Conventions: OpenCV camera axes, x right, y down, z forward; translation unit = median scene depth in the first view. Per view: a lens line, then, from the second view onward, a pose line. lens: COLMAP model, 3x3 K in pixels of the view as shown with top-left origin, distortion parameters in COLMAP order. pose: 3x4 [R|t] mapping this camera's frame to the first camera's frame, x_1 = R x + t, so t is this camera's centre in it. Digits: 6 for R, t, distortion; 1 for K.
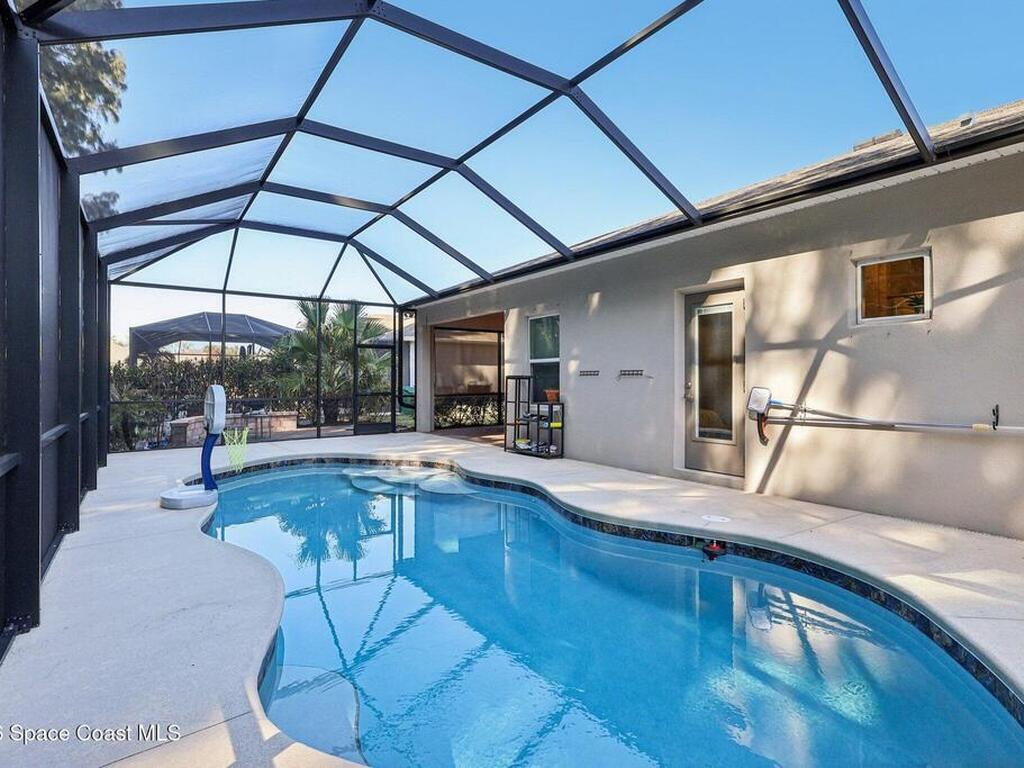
lens RADIAL K [[531.1, 0, 512.0], [0, 531.1, 384.0], [0, 0, 1]] dist [-0.000458, -0.000173]
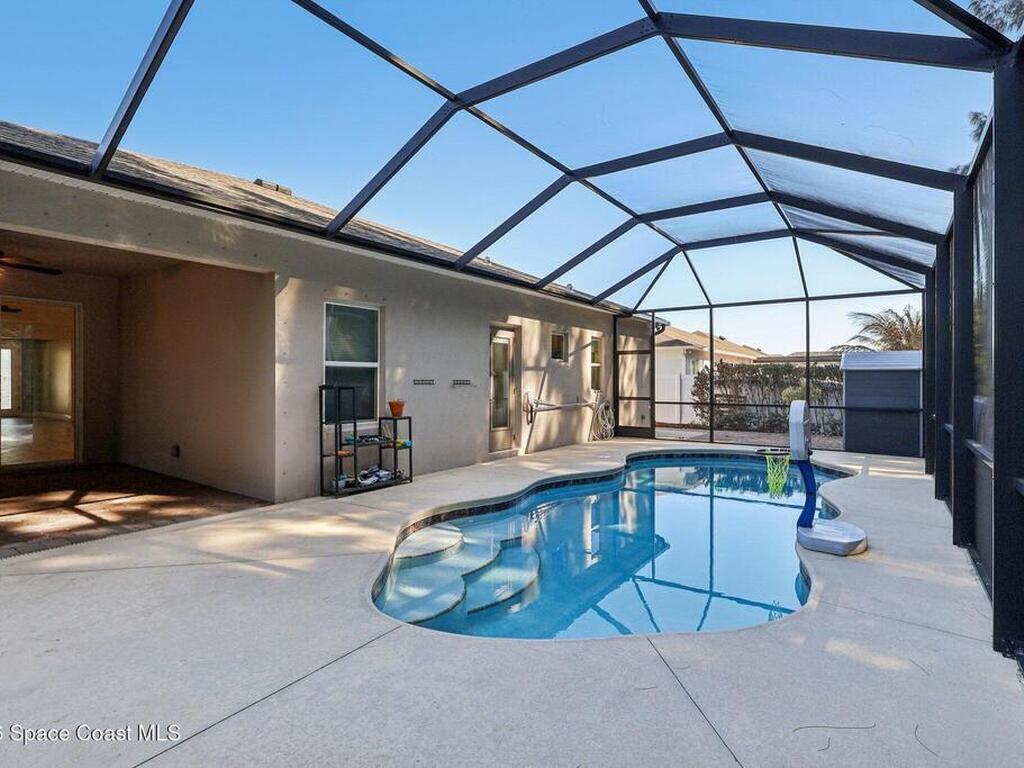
lens RADIAL K [[531.1, 0, 512.0], [0, 531.1, 384.0], [0, 0, 1]] dist [-0.000458, -0.000173]
pose [[-0.337821, 0.013115, 0.941119, -1.034470], [0.021458, 0.999750, -0.006230, -0.009346], [-0.940966, 0.018090, -0.338018, 1.482034]]
